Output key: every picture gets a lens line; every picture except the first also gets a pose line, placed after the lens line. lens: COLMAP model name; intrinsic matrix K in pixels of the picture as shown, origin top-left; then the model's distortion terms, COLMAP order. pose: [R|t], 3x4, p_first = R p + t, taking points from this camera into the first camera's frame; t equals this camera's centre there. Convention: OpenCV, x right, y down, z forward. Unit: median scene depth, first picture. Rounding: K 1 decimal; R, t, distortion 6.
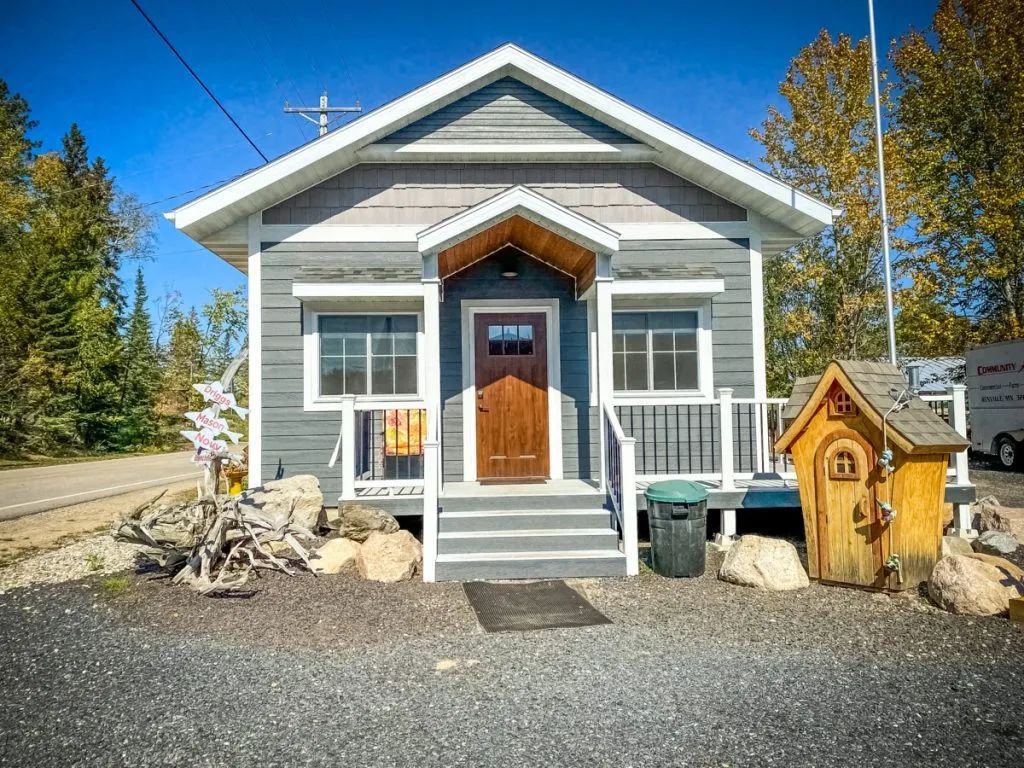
lens RADIAL K [[822.3, 0, 511.9], [0, 822.3, 372.7], [0, 0, 1]] dist [0.032434, -0.005878]
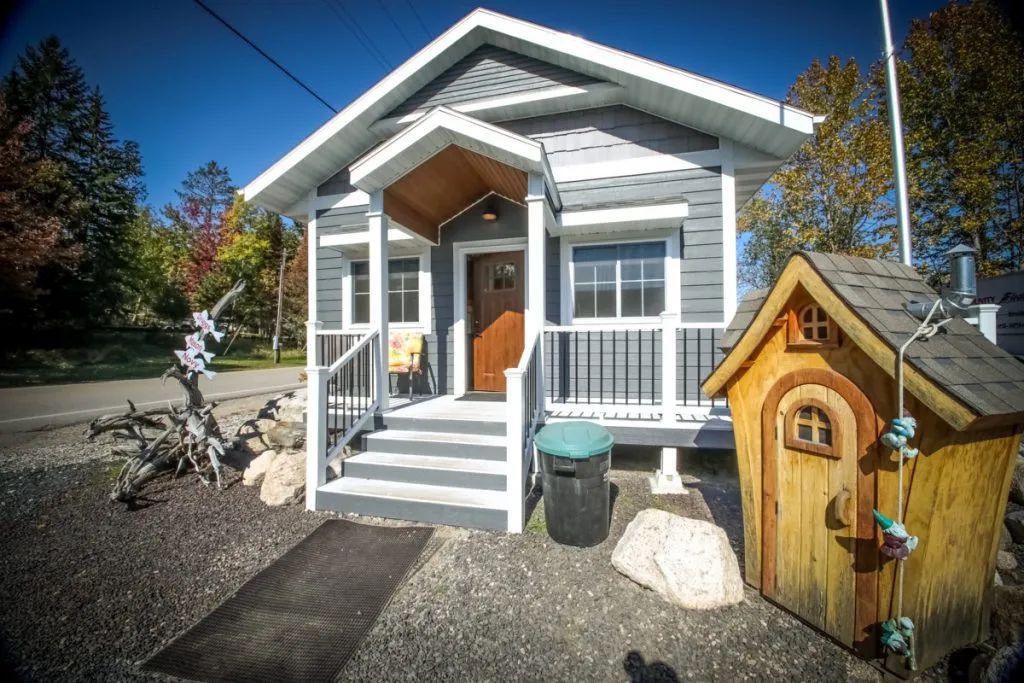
lens RADIAL K [[398.2, 0, 512.0], [0, 398.2, 341.5], [0, 0, 1]] dist [-0.022498, -0.005485]
pose [[0.954284, 0.008901, -0.298768, 0.265243], [0.009503, 0.998148, 0.060092, 0.028502], [0.298750, -0.060184, 0.952432, 0.635634]]
